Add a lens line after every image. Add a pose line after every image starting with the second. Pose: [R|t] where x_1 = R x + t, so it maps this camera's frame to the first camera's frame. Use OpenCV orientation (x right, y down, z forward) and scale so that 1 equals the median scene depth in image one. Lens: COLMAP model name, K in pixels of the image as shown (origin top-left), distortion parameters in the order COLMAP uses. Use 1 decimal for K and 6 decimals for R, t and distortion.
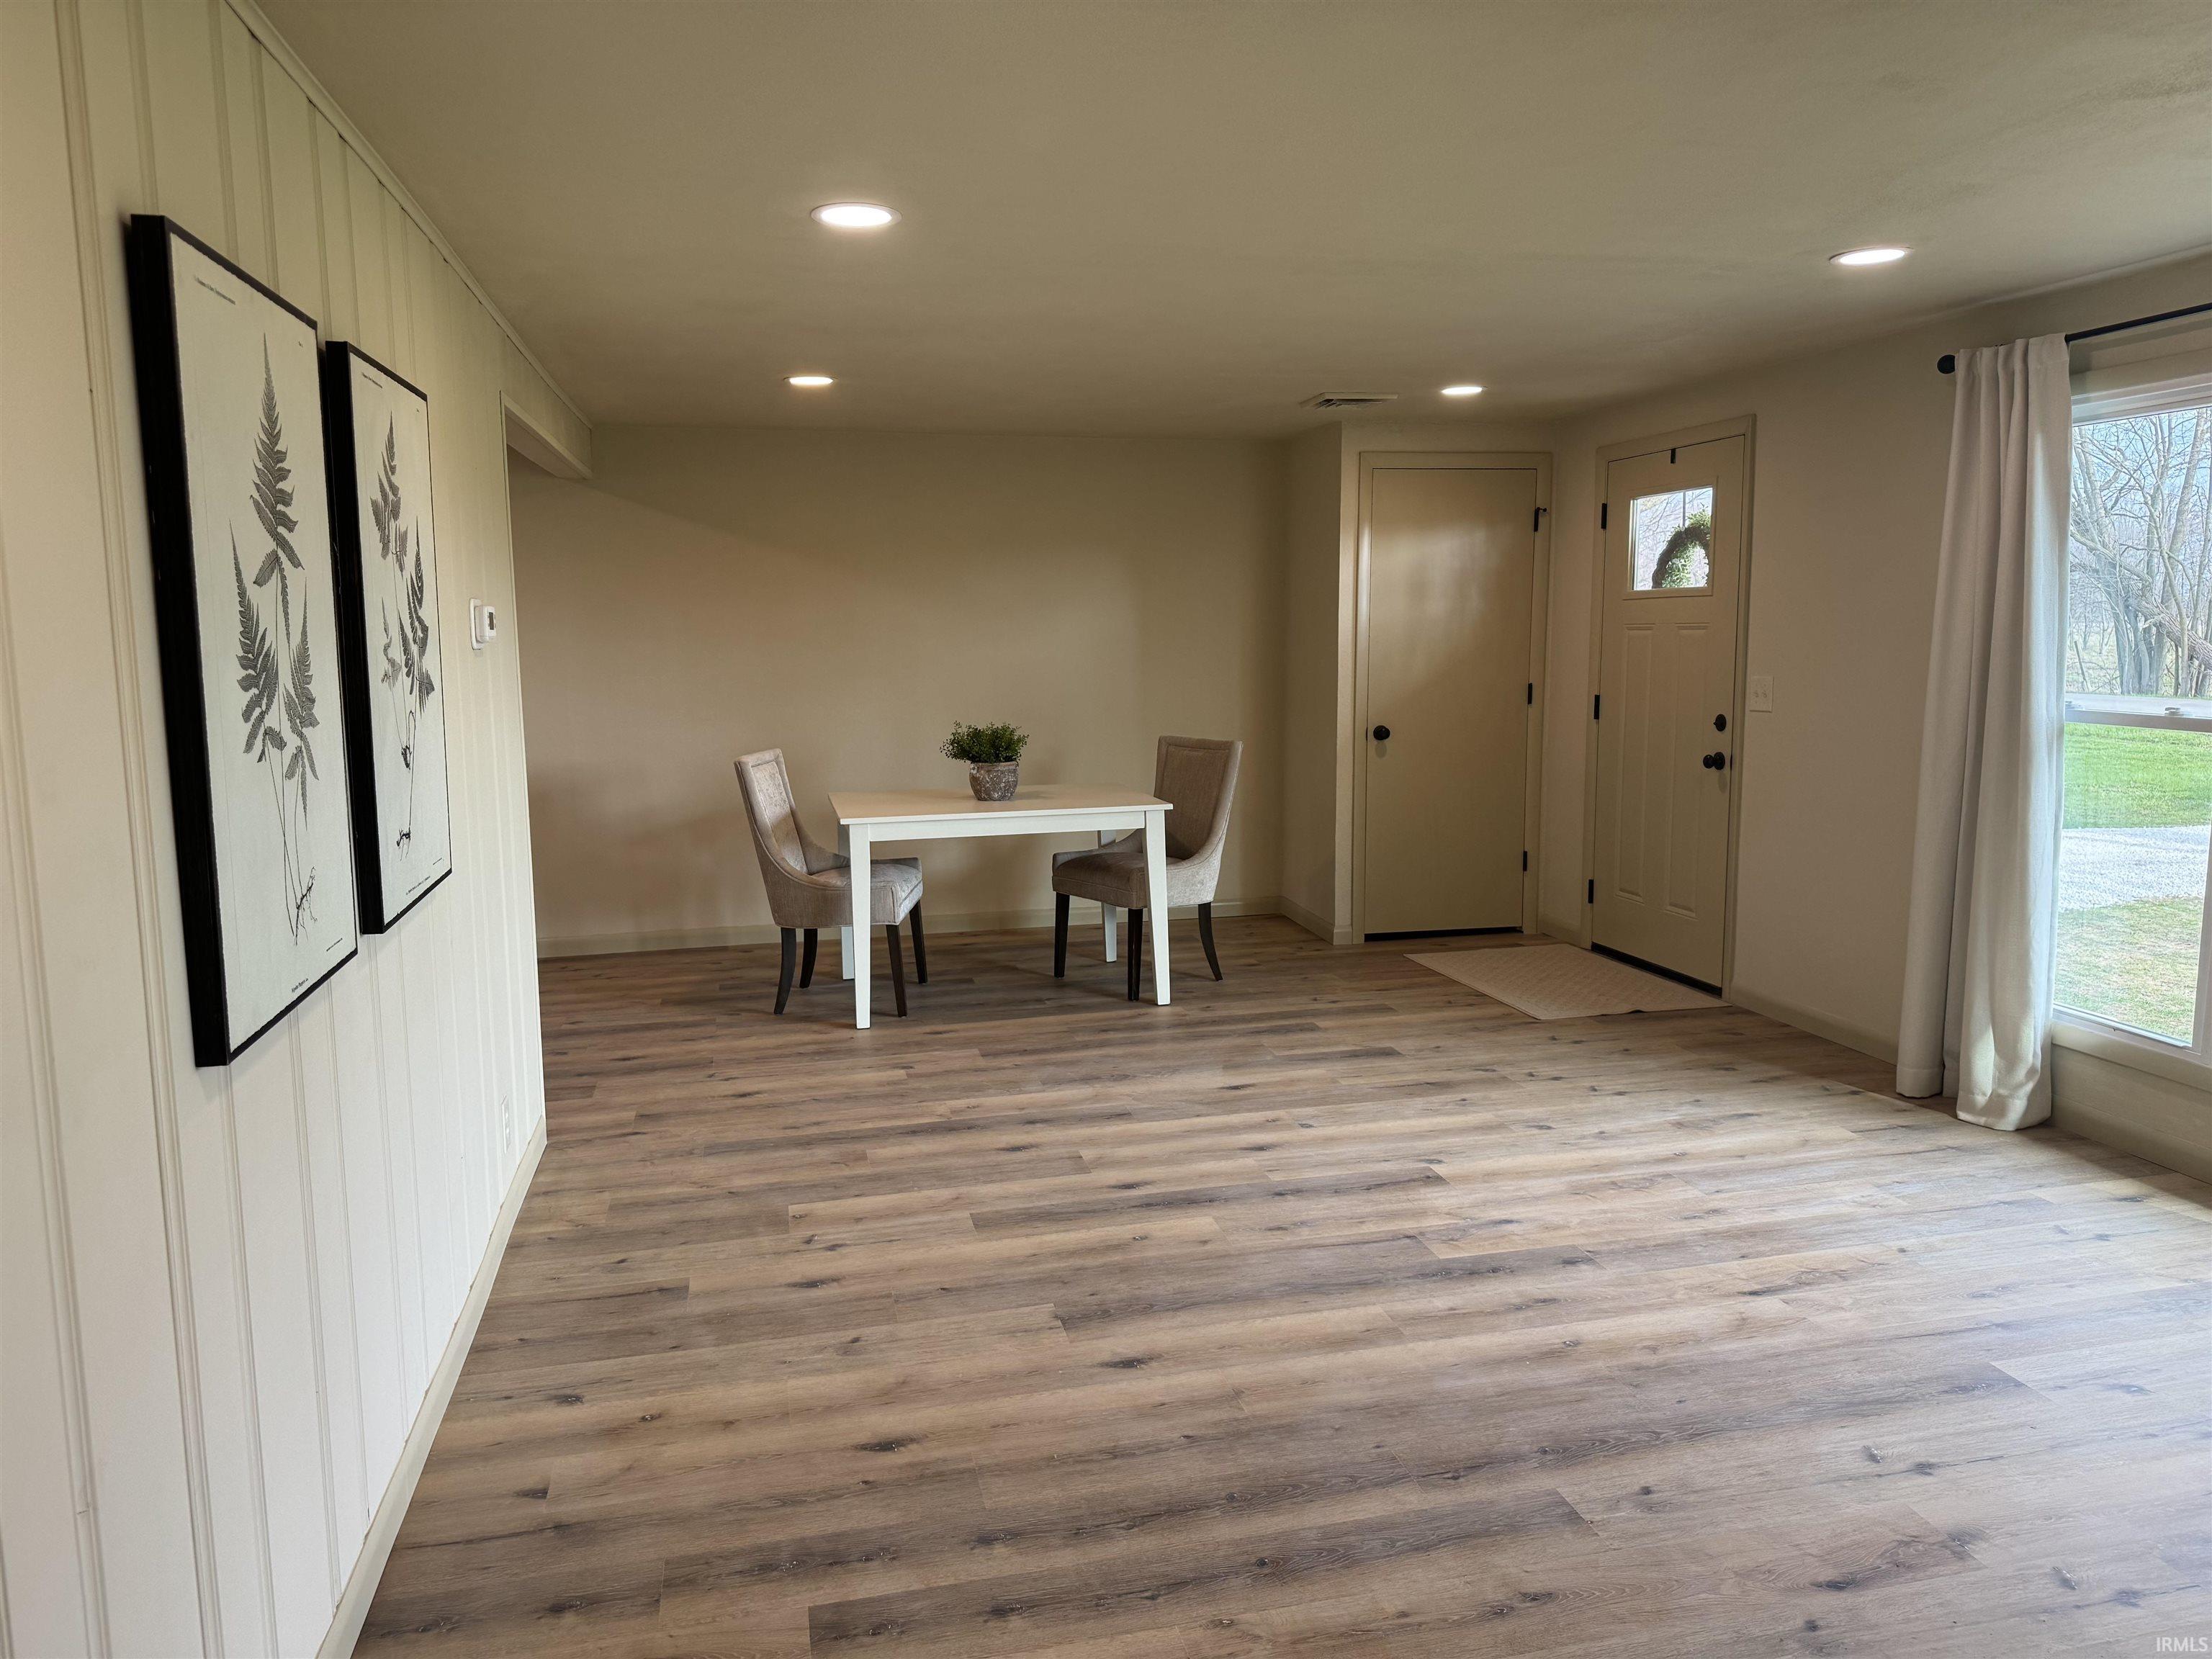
lens RADIAL K [[1587.7, 0, 1132.0], [0, 1587.7, 823.9], [0, 0, 1]] dist [0.082783, -0.105777]
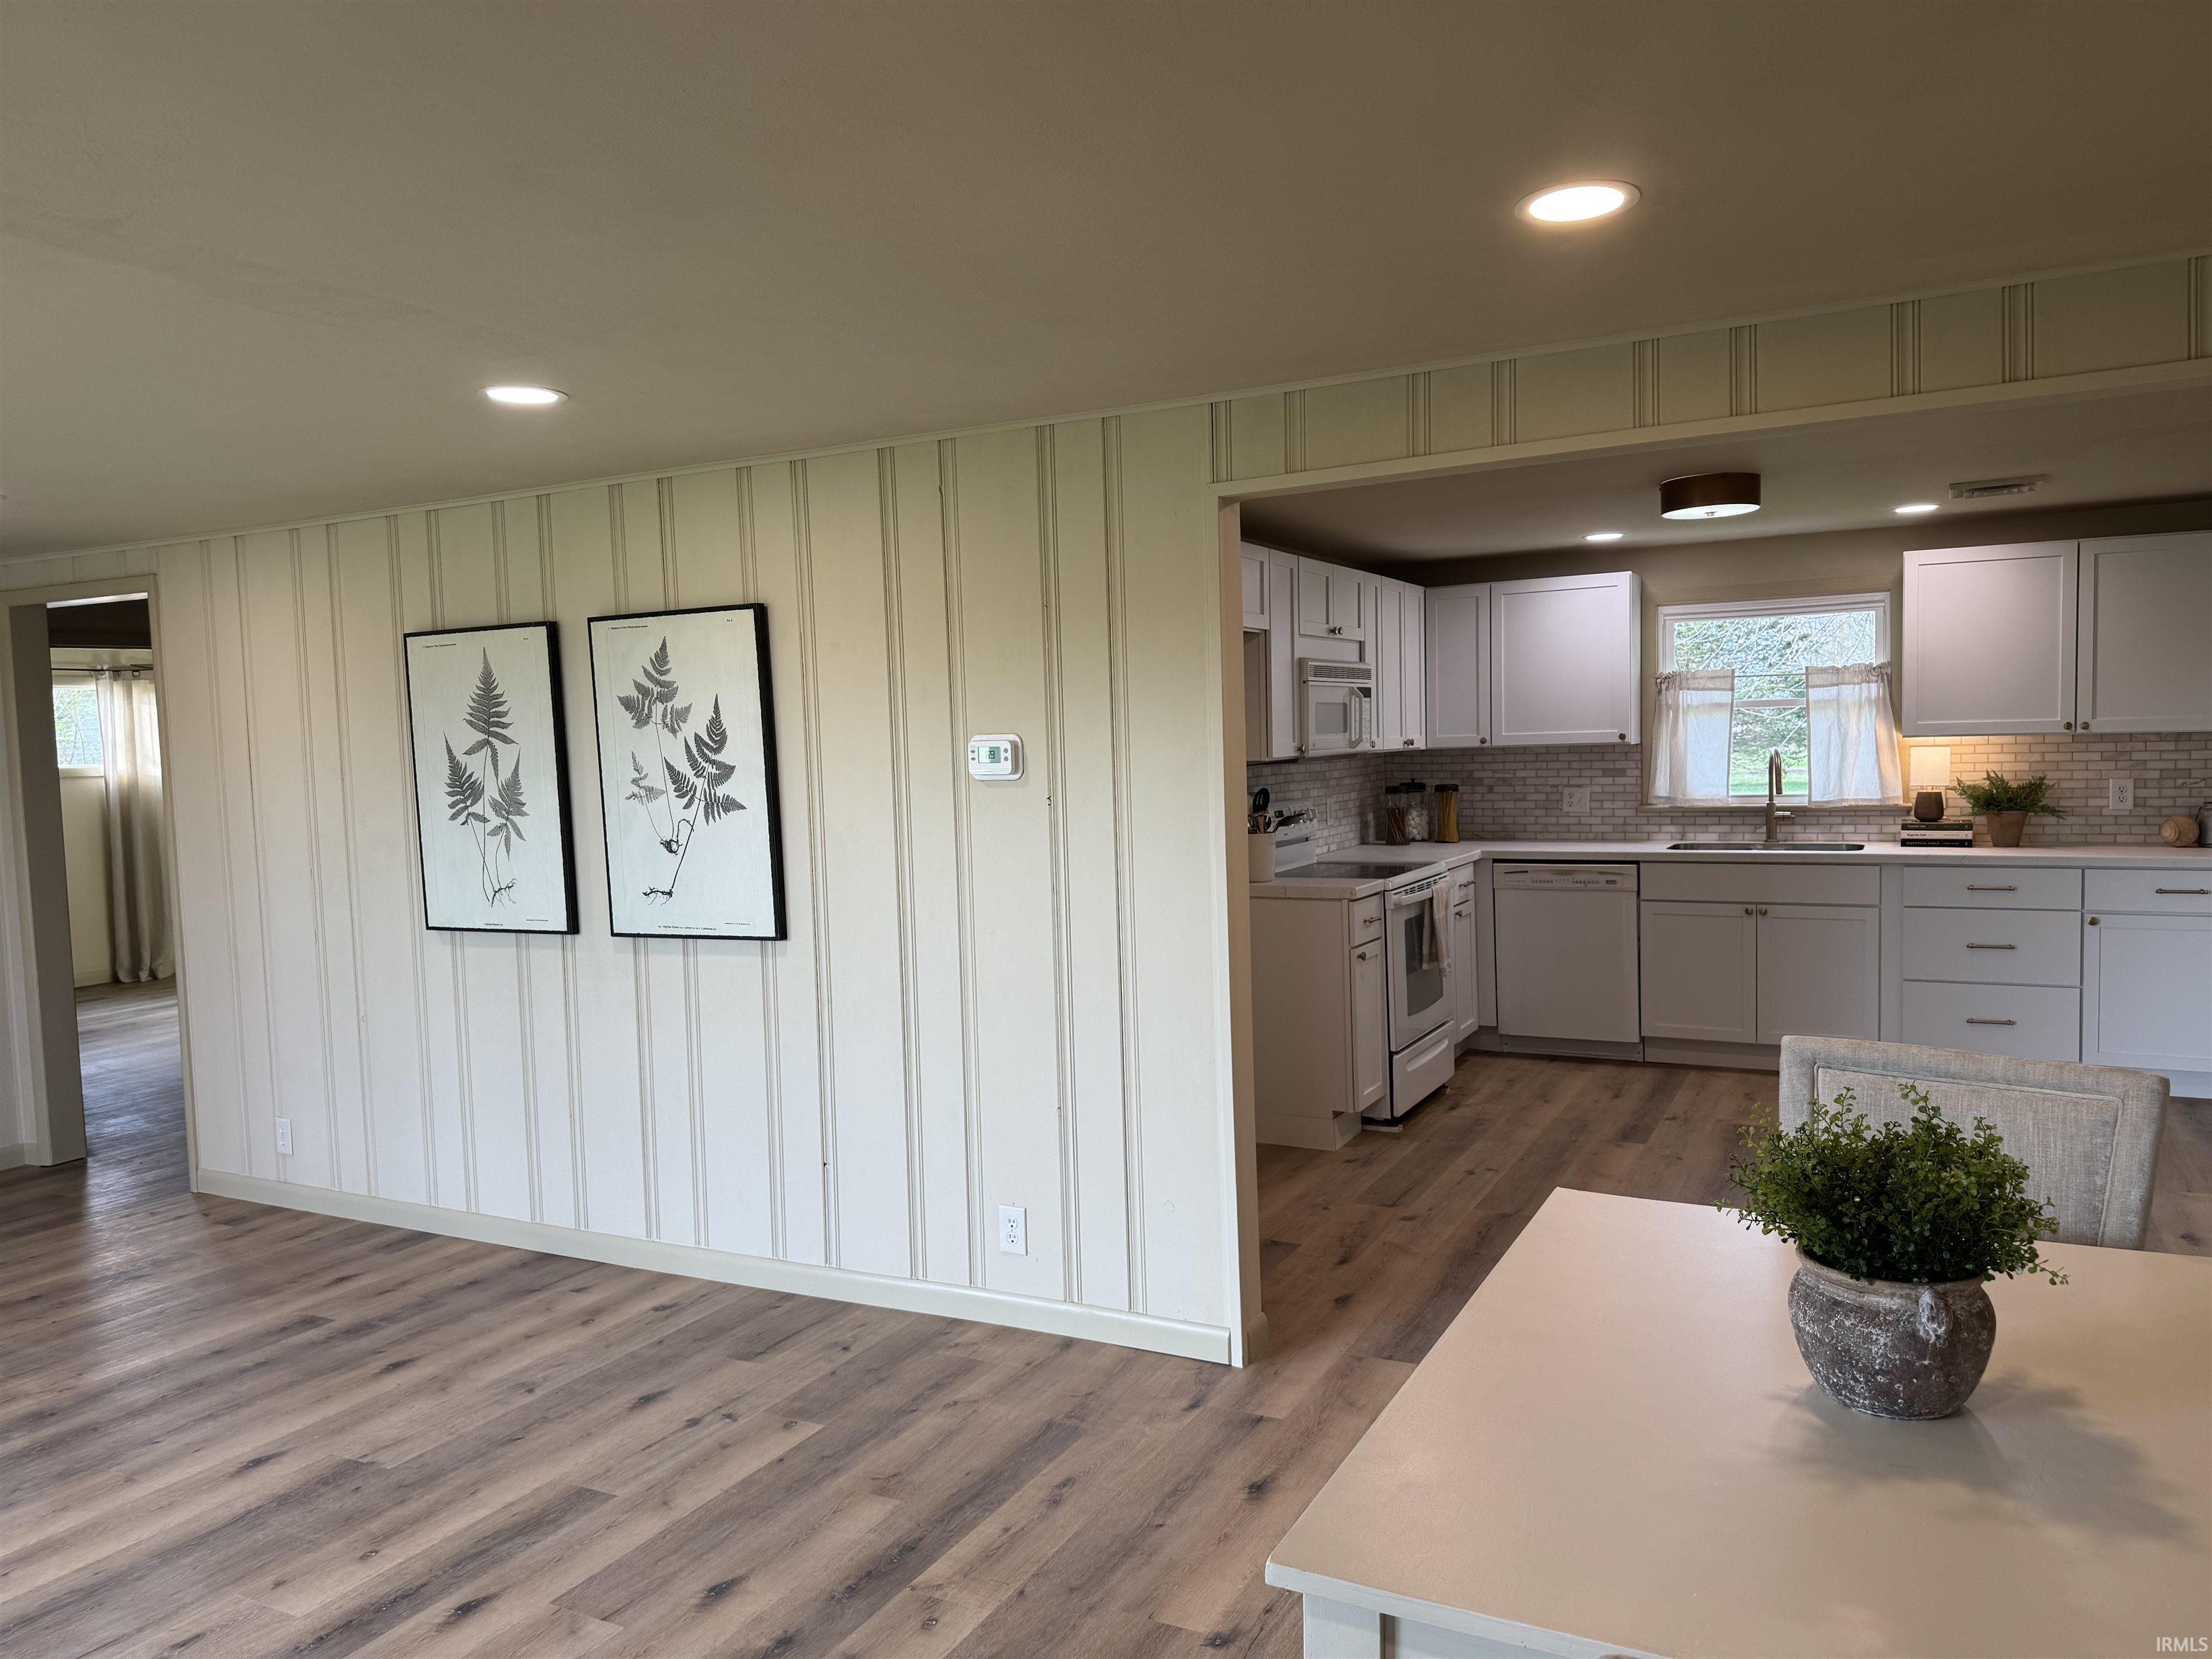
lens RADIAL K [[1536.0, 0, 1110.5], [0, 1536.0, 831.8], [0, 0, 1]] dist [0.094215, -0.142633]
pose [[-0.655887, 0.078508, -0.750765, 0.318481], [-0.058646, 0.986271, 0.154370, -0.239392], [0.752577, 0.145278, -0.642278, 1.724902]]
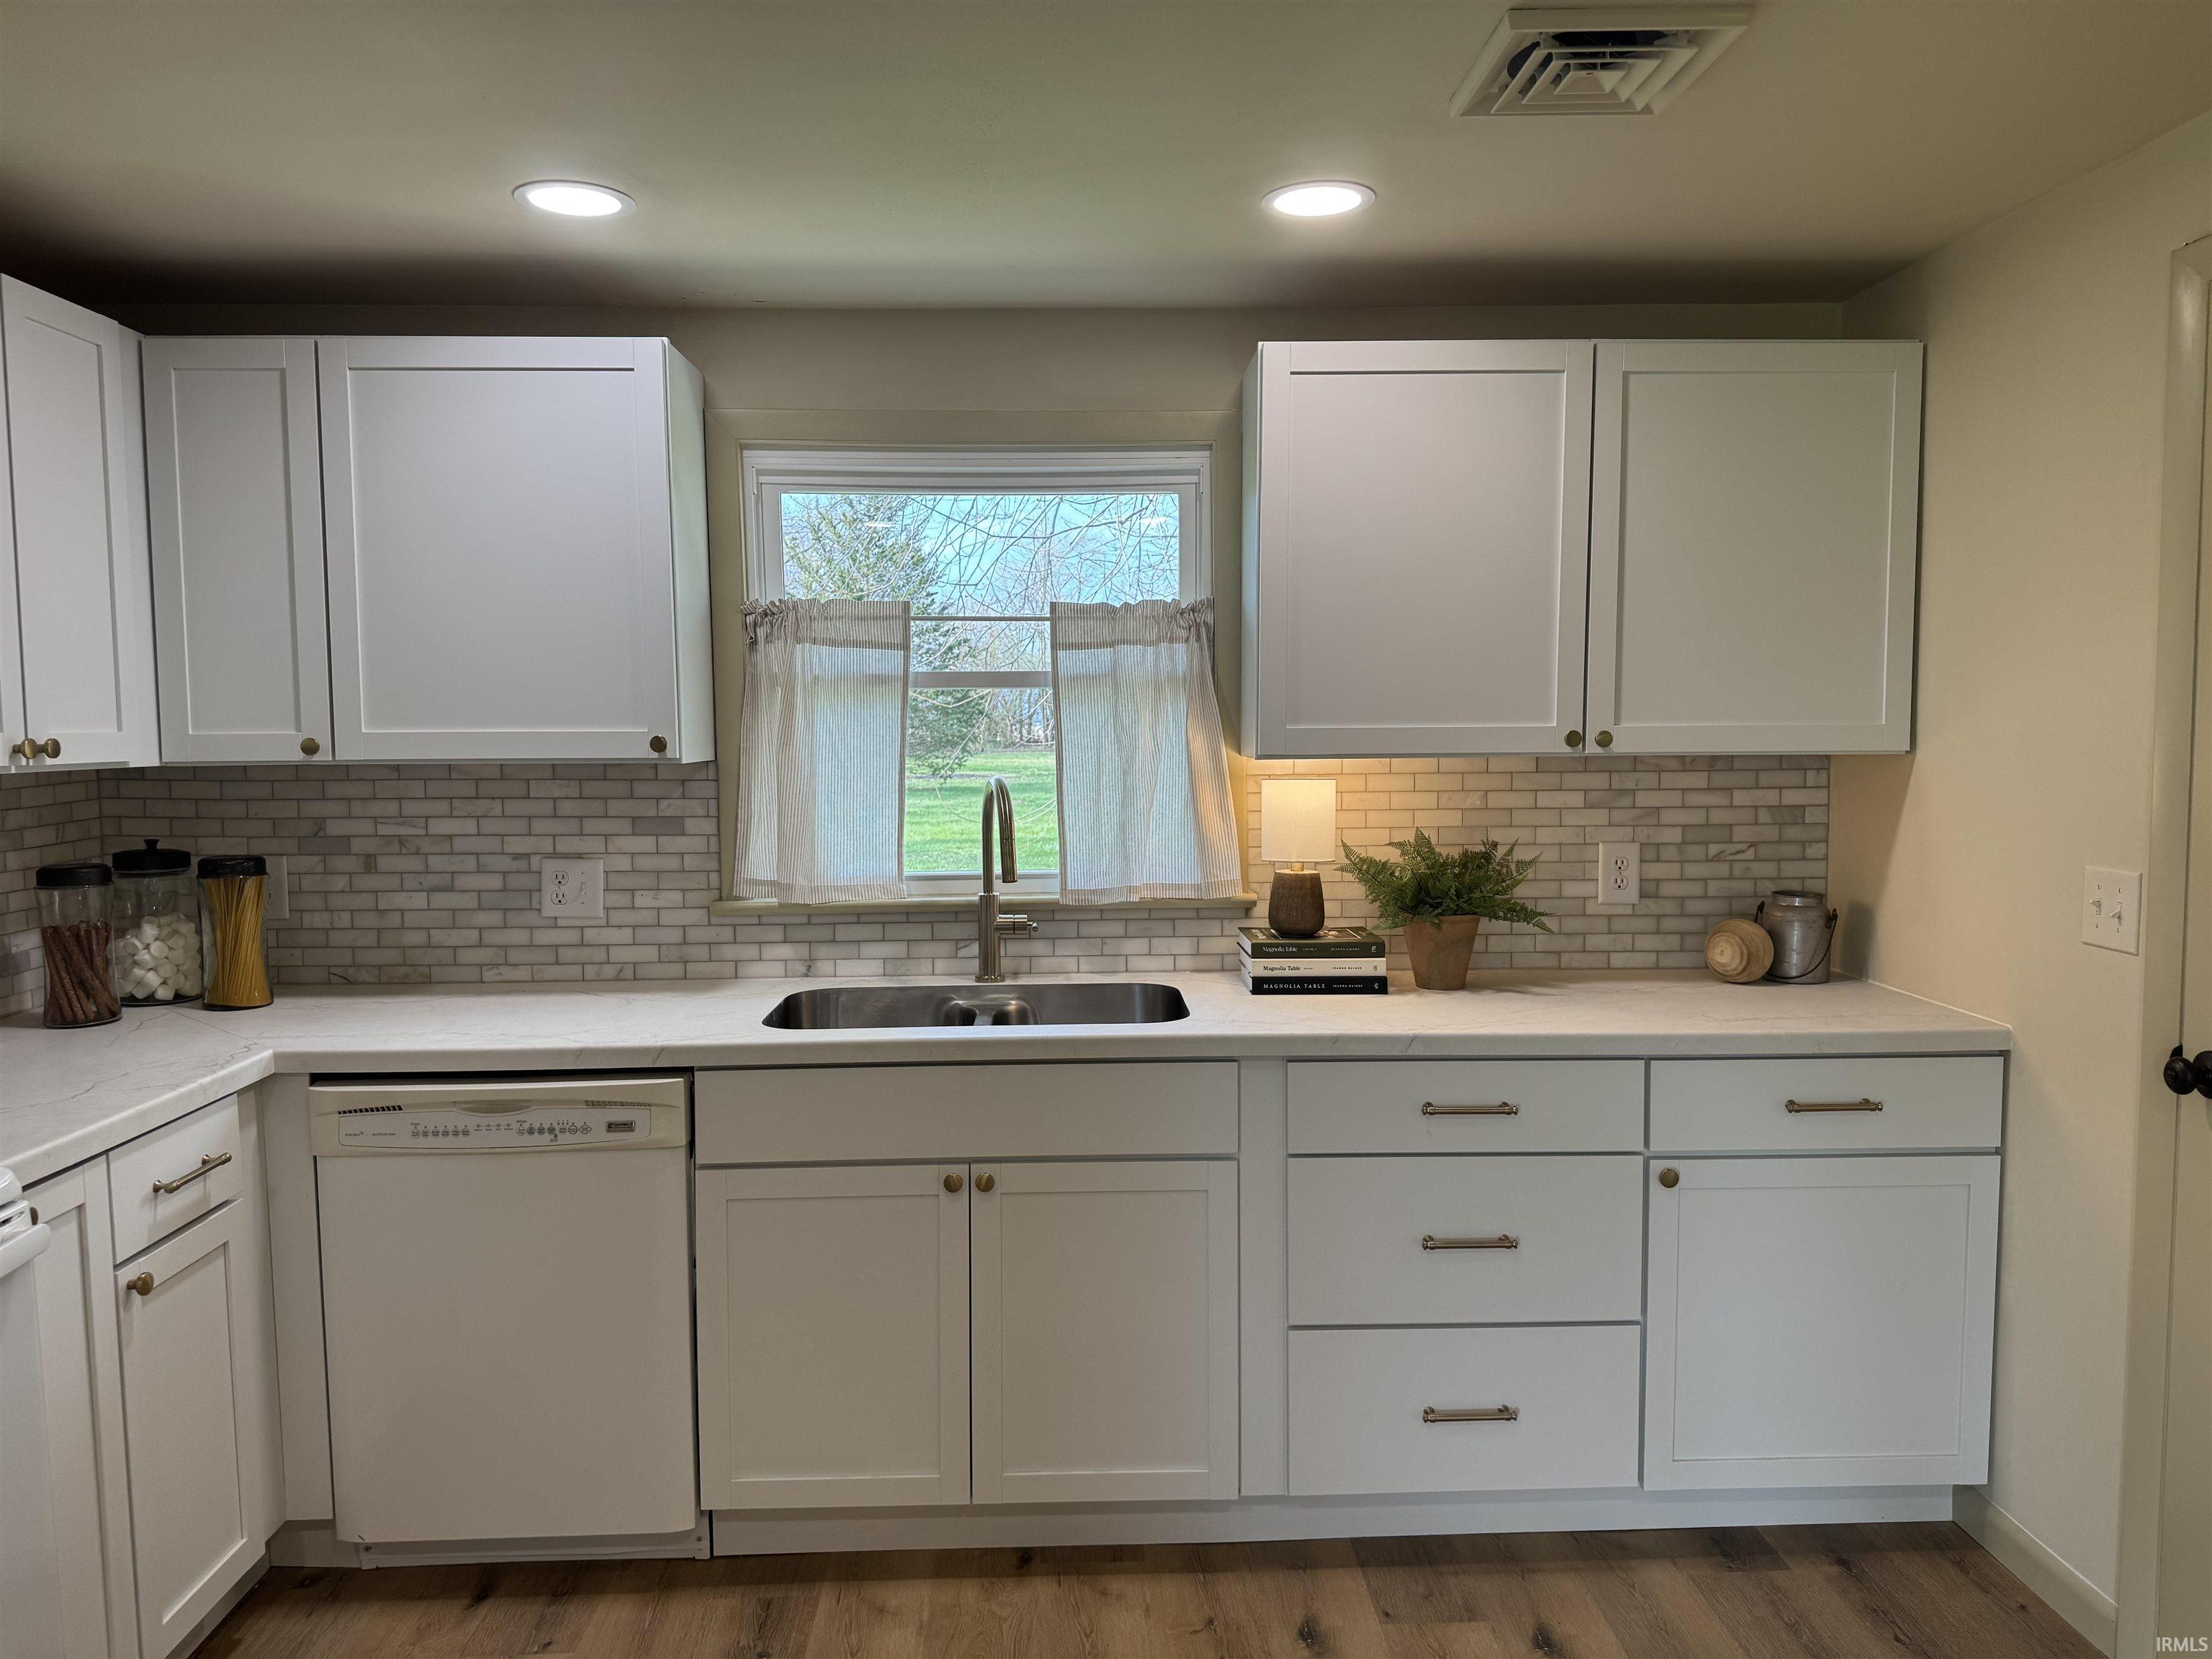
lens RADIAL K [[1526.8, 0, 1106.0], [0, 1526.8, 829.5], [0, 0, 1]] dist [0.109660, -0.178640]
pose [[-0.198940, 0.083042, -0.976487, -0.775993], [-0.114845, 0.987563, 0.107381, -0.166901], [0.973259, 0.133507, -0.186929, 1.341461]]
